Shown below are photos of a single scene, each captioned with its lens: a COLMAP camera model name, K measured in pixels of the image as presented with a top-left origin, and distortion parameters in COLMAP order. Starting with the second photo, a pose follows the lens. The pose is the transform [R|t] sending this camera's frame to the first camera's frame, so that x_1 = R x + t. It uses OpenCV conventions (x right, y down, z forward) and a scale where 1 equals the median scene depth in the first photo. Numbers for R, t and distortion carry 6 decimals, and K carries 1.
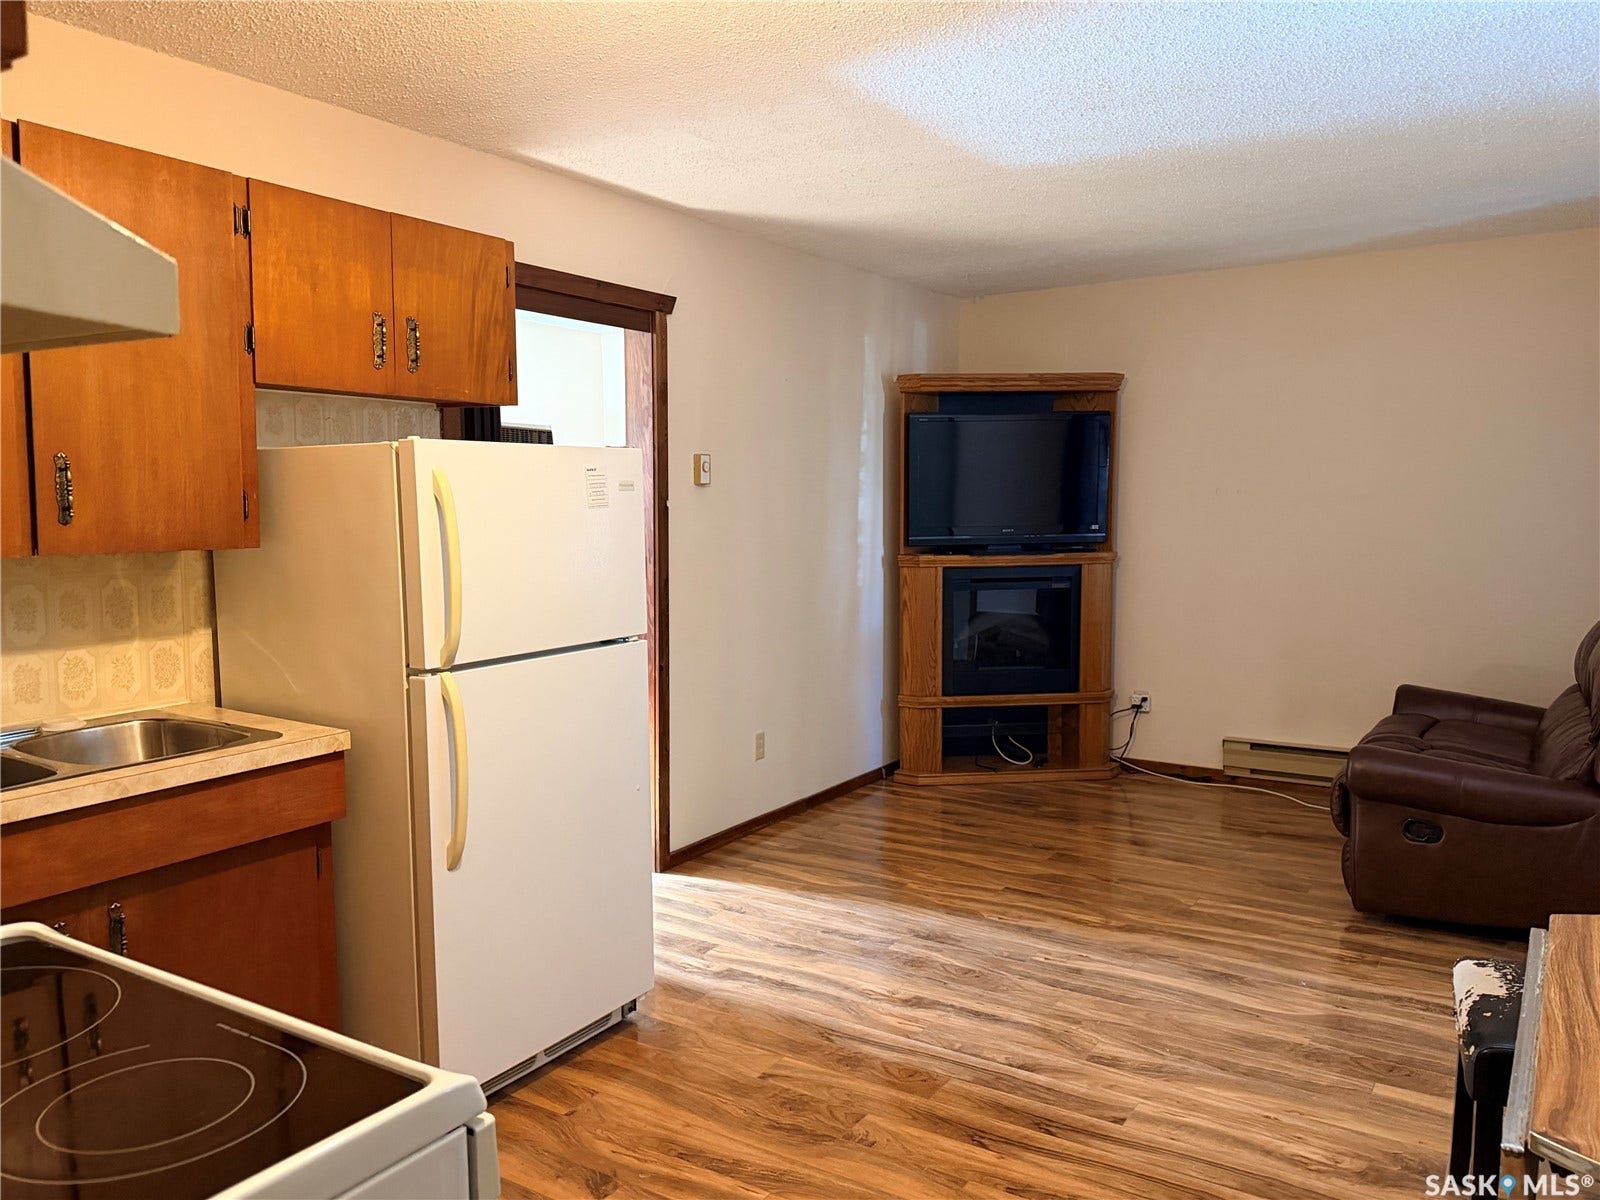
lens RADIAL K [[1166.0, 0, 800.0], [0, 1166.0, 600.0], [0, 0, 1]] dist [0.127136, -0.248656]
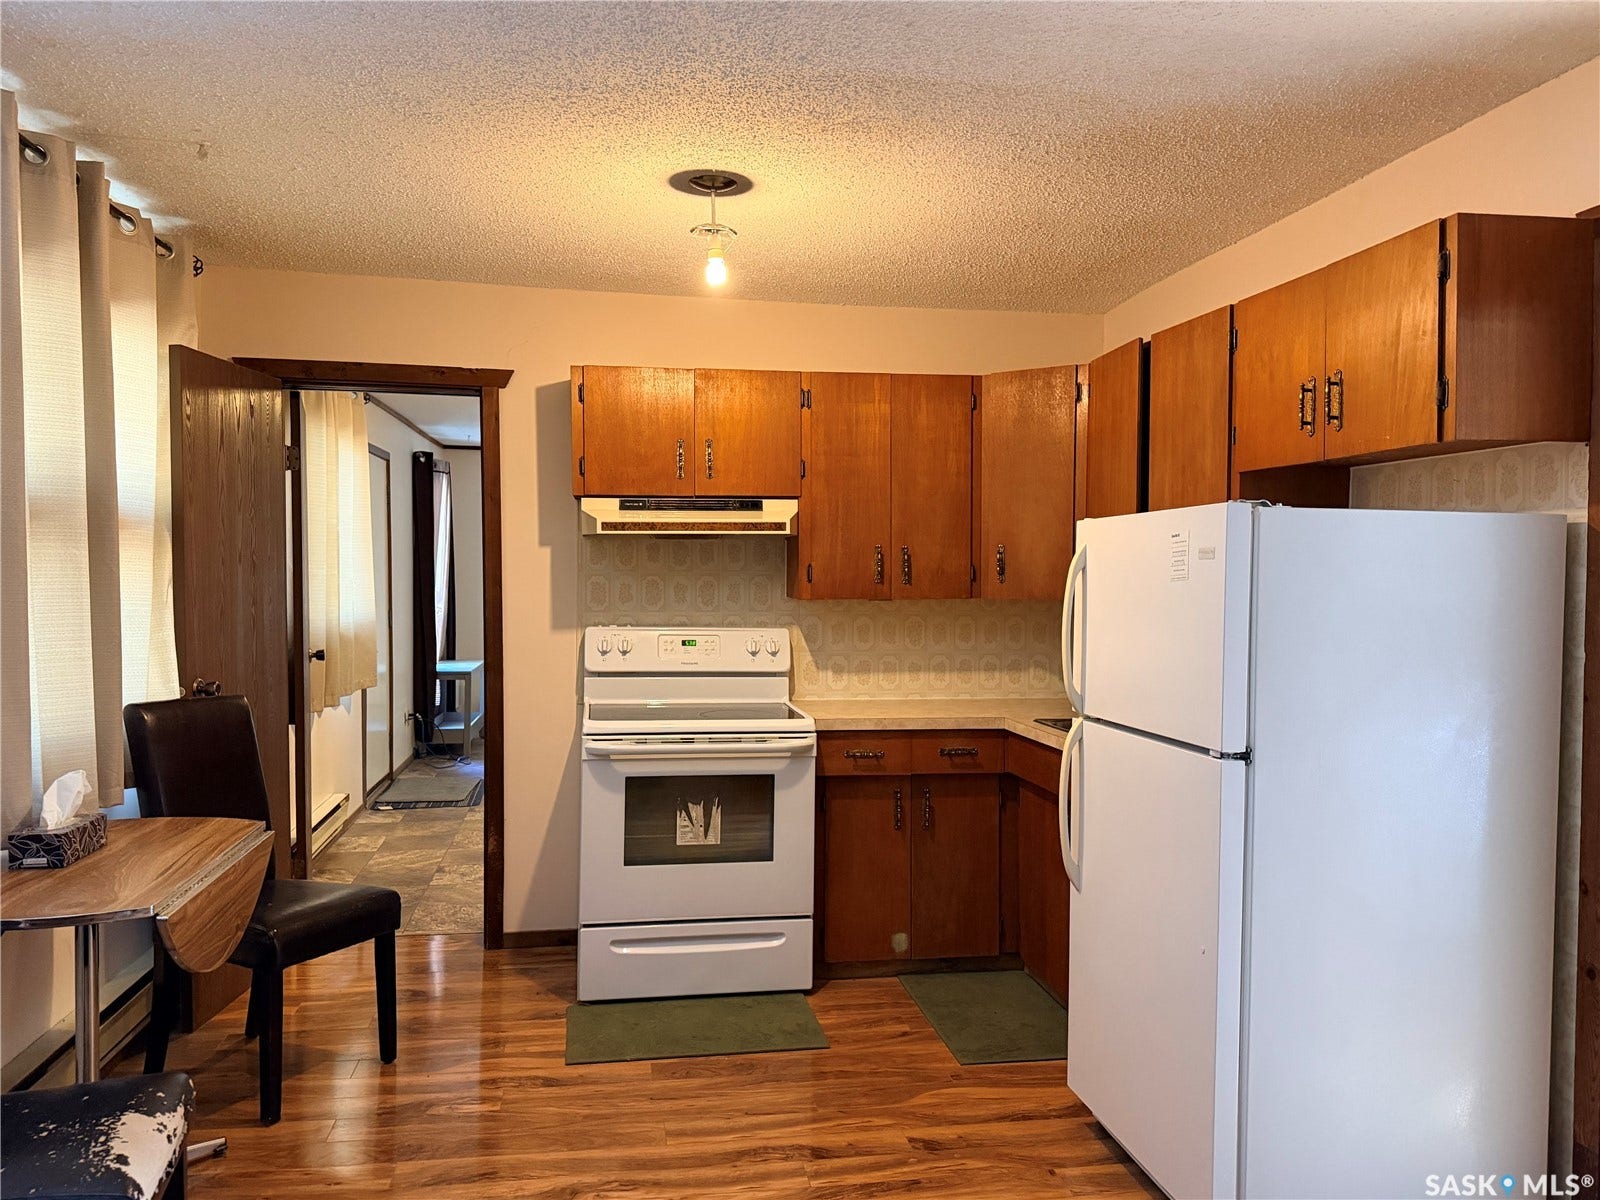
lens RADIAL K [[1166.0, 0, 800.0], [0, 1166.0, 600.0], [0, 0, 1]] dist [0.127136, -0.248656]
pose [[-0.741747, 0.015658, -0.670497, 0.650385], [-0.066692, 0.993050, 0.096969, -0.139986], [0.667356, 0.116644, -0.735548, 1.573960]]
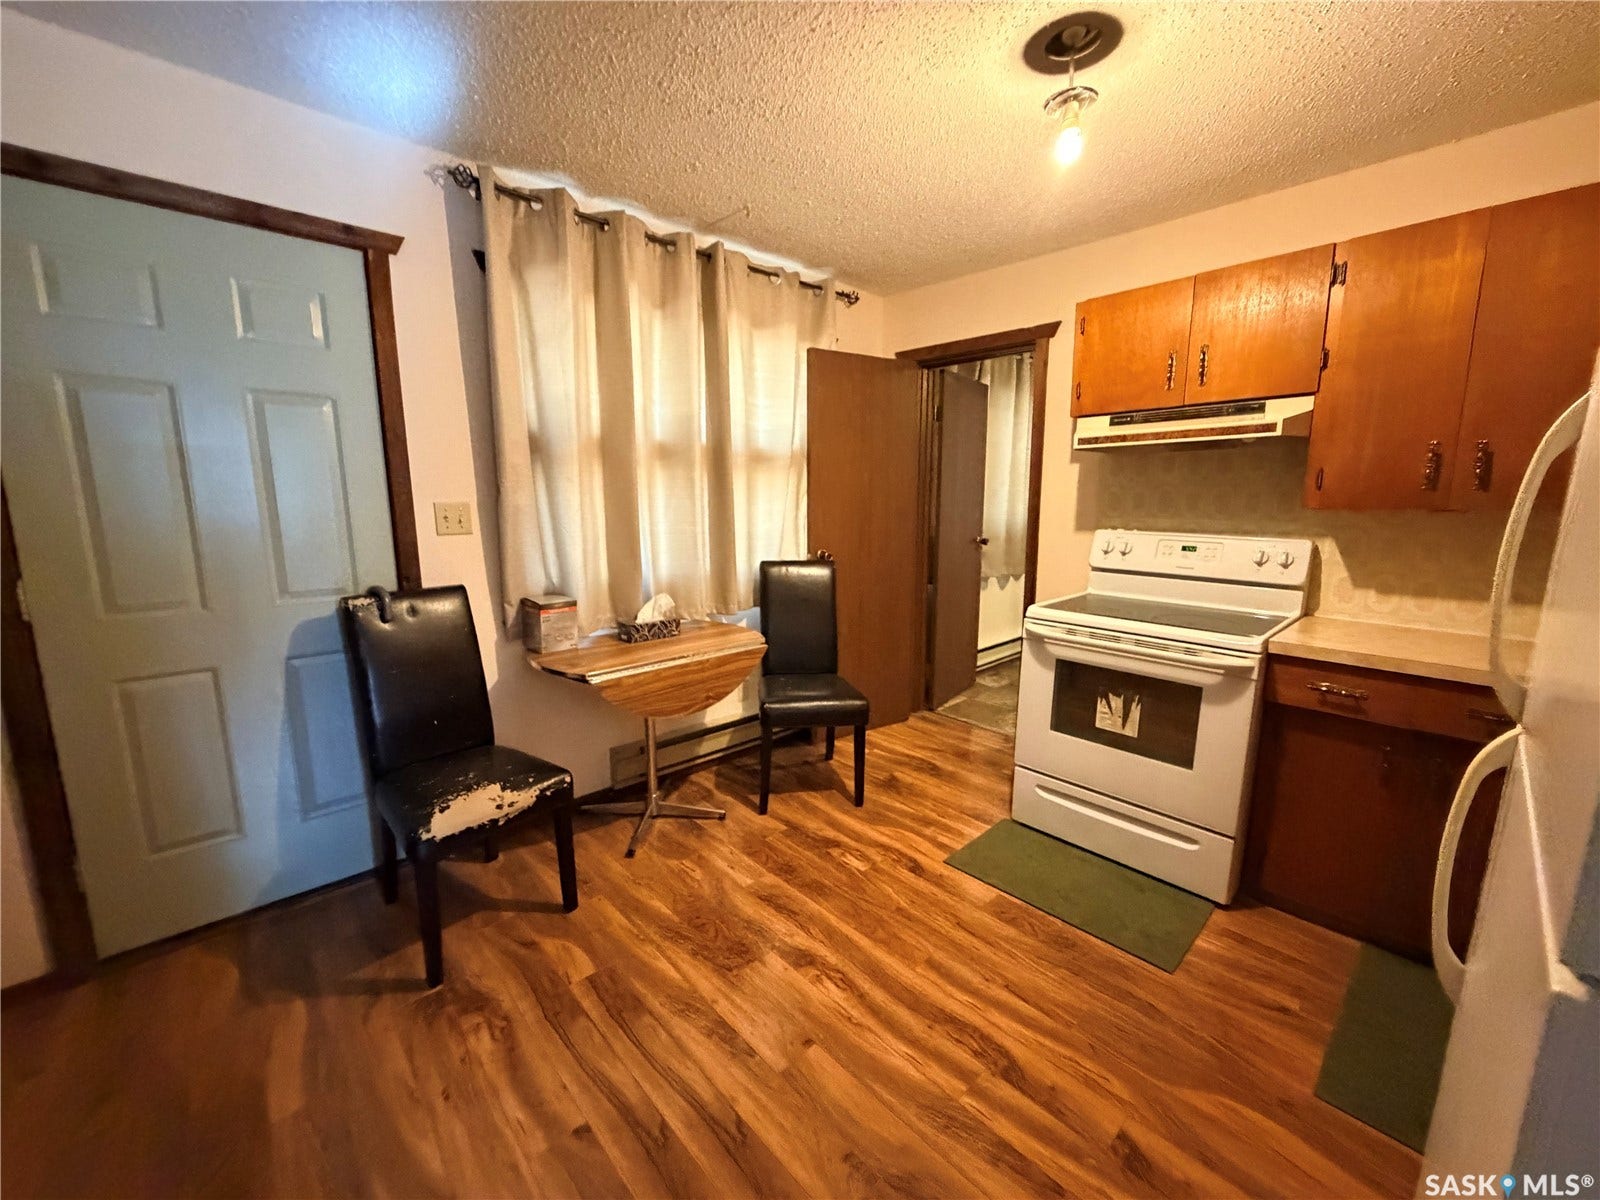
lens RADIAL K [[629.8, 0, 800.0], [0, 629.8, 600.0], [0, 0, 1]] dist [-0.002147, -0.000376]
pose [[-0.969060, -0.035488, 0.244261, -0.008089], [0.029588, 0.965773, 0.257697, -0.096975], [-0.245045, 0.256951, -0.934842, 1.318497]]
